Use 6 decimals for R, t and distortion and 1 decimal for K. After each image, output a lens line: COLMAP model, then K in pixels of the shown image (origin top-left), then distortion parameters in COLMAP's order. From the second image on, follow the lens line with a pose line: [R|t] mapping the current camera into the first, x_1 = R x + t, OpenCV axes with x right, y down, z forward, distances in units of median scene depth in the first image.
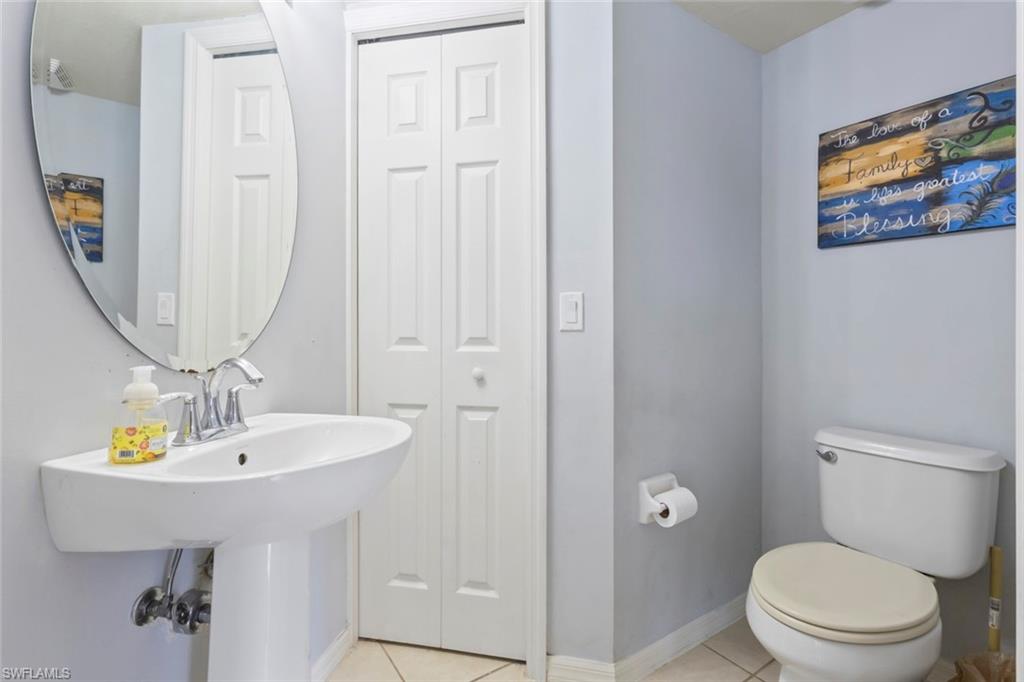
lens RADIAL K [[472.2, 0, 503.8], [0, 472.2, 333.3], [0, 0, 1]] dist [-0.000872, 0.003430]
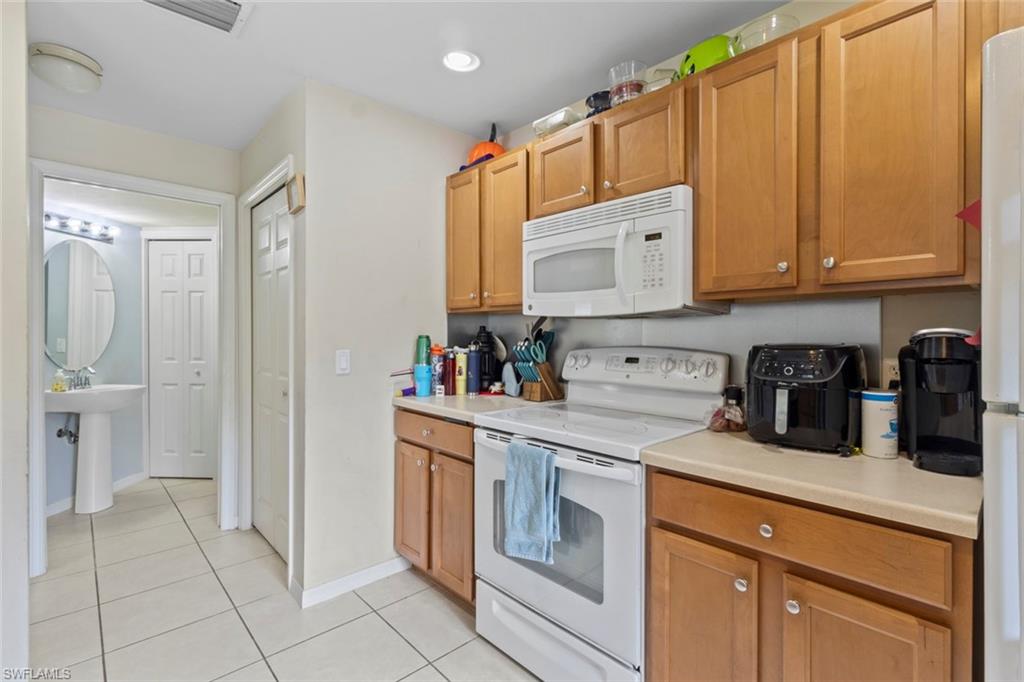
lens RADIAL K [[472.2, 0, 510.5], [0, 472.2, 337.4], [0, 0, 1]] dist [-0.000872, 0.003430]
pose [[0.987021, -0.001521, 0.160585, 1.253612], [0.000729, 0.999987, 0.004994, -0.116273], [-0.160591, -0.004812, 0.987009, -1.892106]]
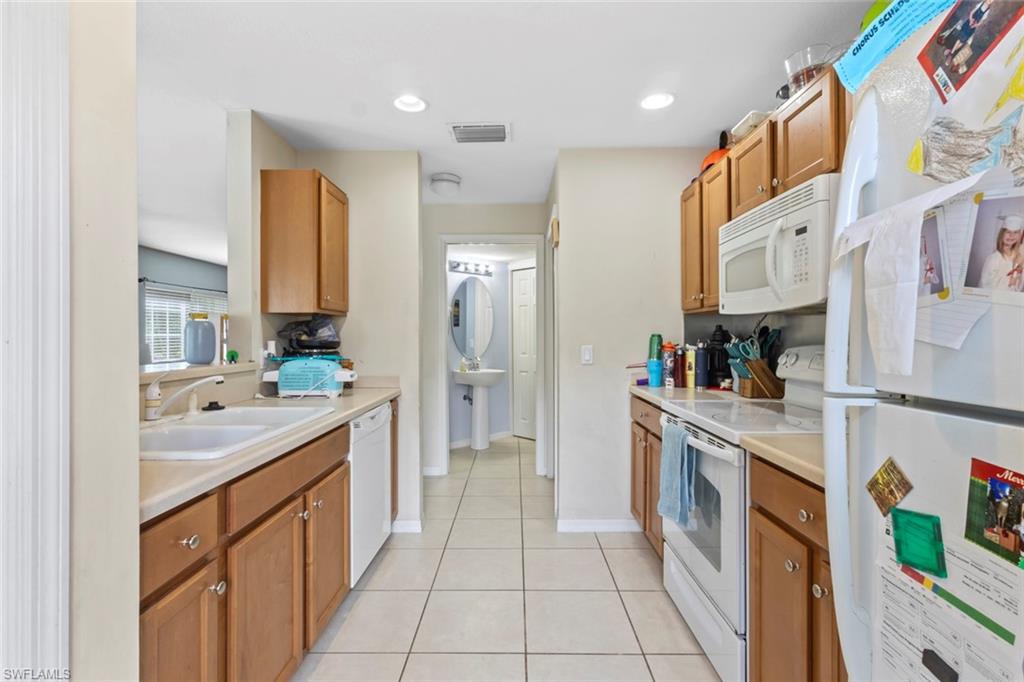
lens RADIAL K [[472.2, 0, 508.7], [0, 472.2, 340.2], [0, 0, 1]] dist [-0.000872, 0.003430]
pose [[0.826378, -0.002642, -0.563110, 1.804177], [0.005611, 0.999978, 0.003542, -0.101485], [0.563088, -0.006086, 0.826375, -2.130743]]
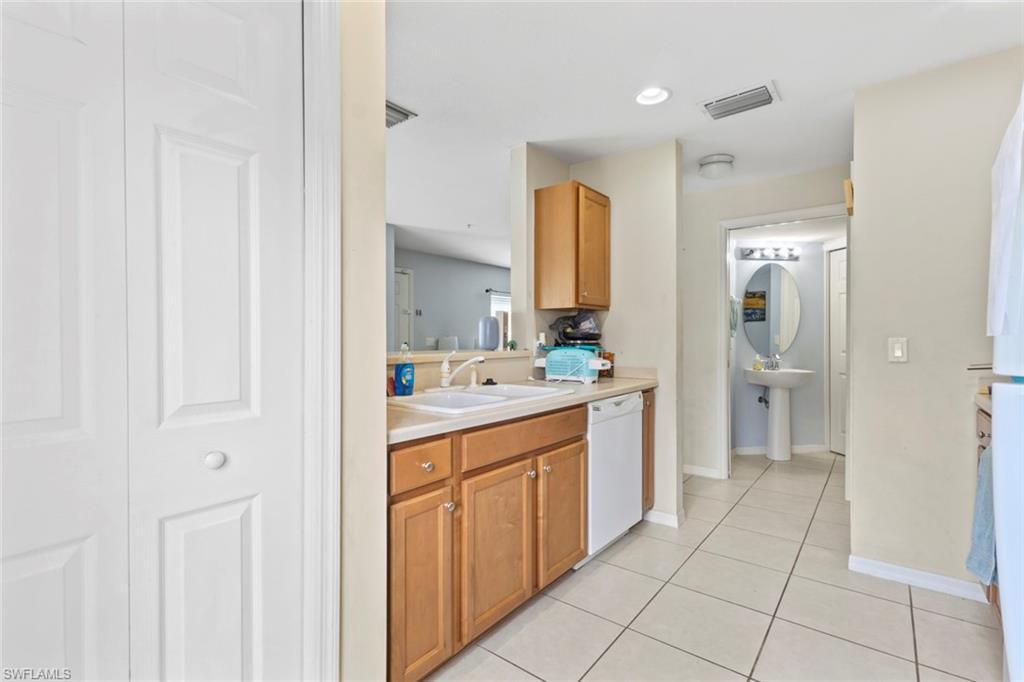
lens RADIAL K [[472.2, 0, 510.1], [0, 472.2, 342.4], [0, 0, 1]] dist [-0.000872, 0.003430]
pose [[0.311397, 0.004070, -0.950271, 2.011392], [0.003492, 0.999979, 0.005427, -0.067966], [0.950273, -0.005009, 0.311376, -1.963171]]
